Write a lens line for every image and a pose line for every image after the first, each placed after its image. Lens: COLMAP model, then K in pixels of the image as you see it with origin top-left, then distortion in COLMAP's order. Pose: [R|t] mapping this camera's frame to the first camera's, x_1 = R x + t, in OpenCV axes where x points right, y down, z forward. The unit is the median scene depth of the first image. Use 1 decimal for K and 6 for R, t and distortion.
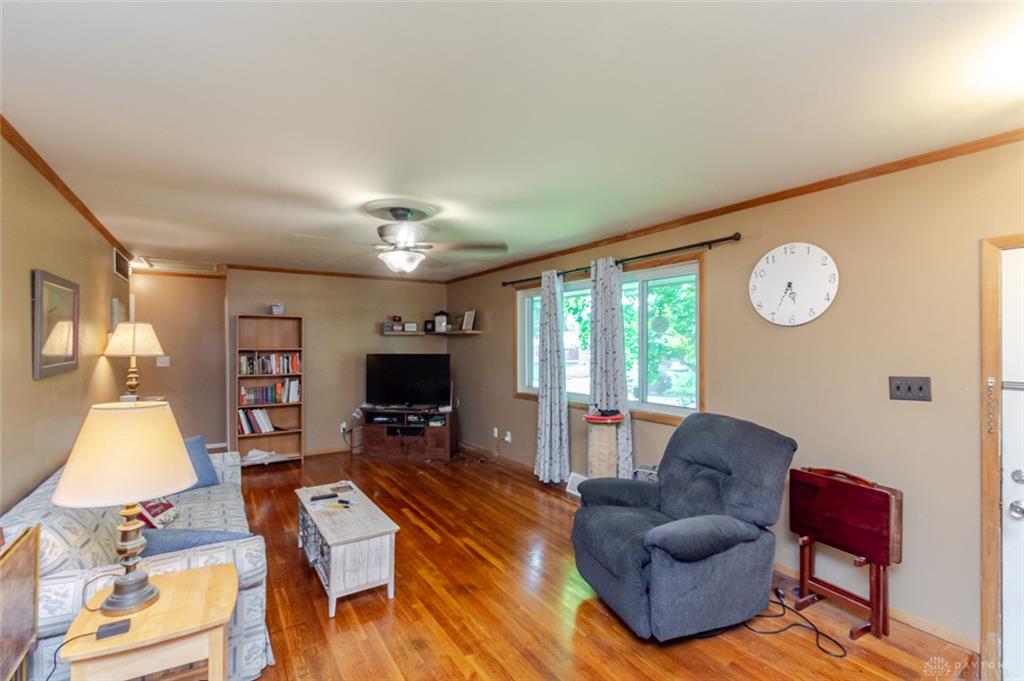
lens RADIAL K [[454.3, 0, 491.1], [0, 454.3, 339.7], [0, 0, 1]] dist [0.001753, 0.000089]
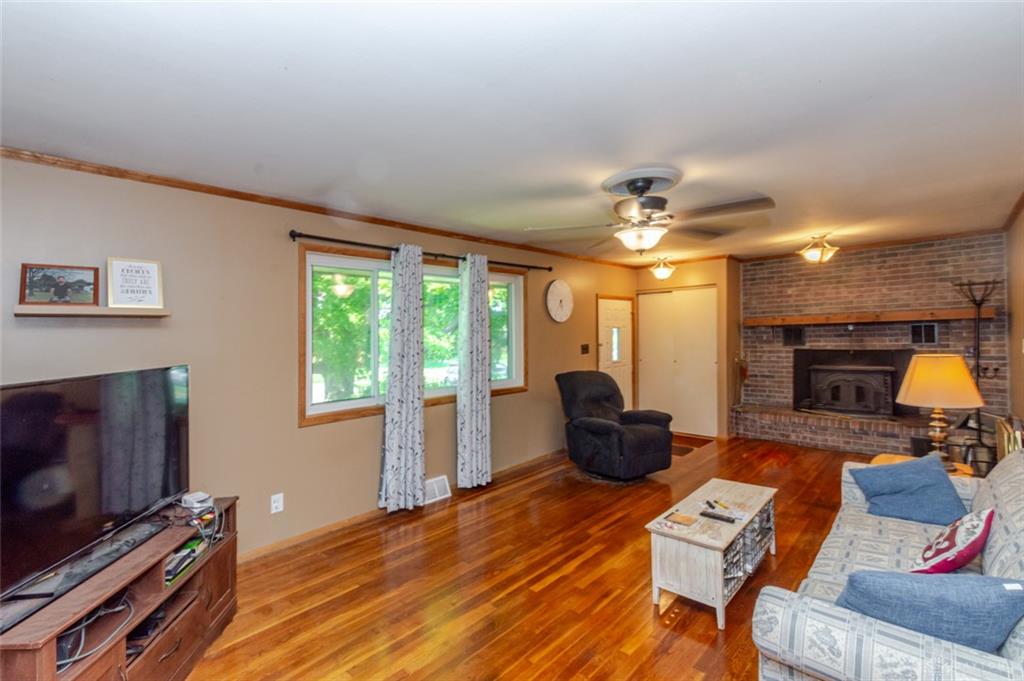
lens RADIAL K [[457.0, 0, 506.8], [0, 457.0, 335.3], [0, 0, 1]] dist [-0.000992, -0.000098]
pose [[-0.259964, 0.011808, 0.965546, -0.598075], [0.023473, 0.999707, -0.005906, 0.016004], [-0.965333, 0.021129, -0.260165, 0.892174]]
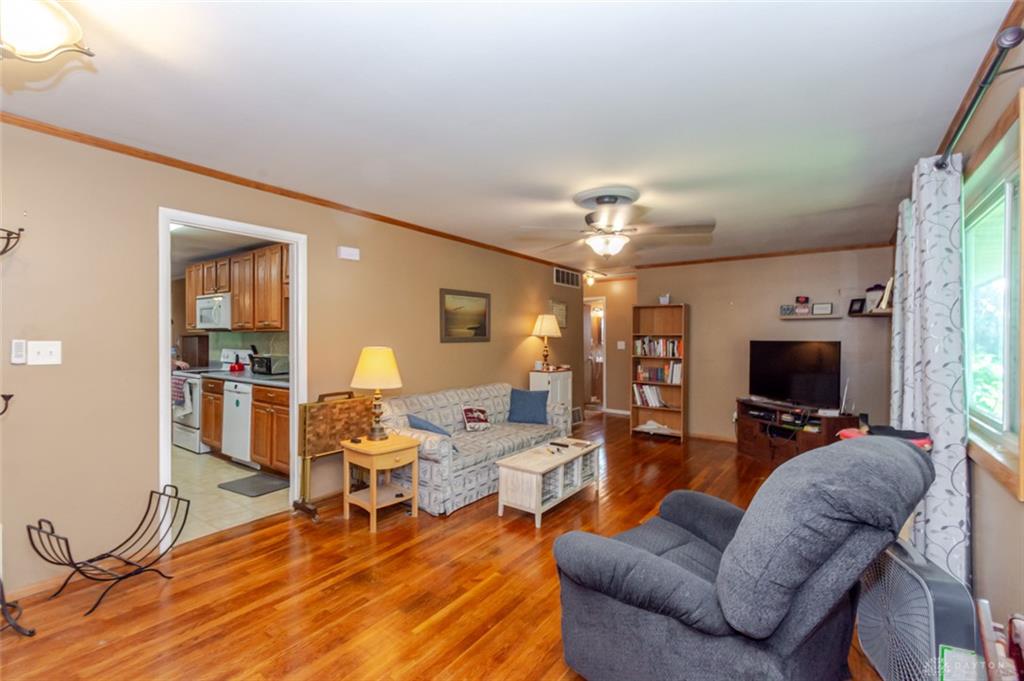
lens RADIAL K [[448.6, 0, 507.7], [0, 448.6, 334.7], [0, 0, 1]] dist [-0.000295, -0.000049]
pose [[0.373856, -0.003784, -0.927479, 0.425351], [-0.001567, 0.999988, -0.004712, 0.027379], [0.927485, 0.003215, 0.373845, 0.230936]]
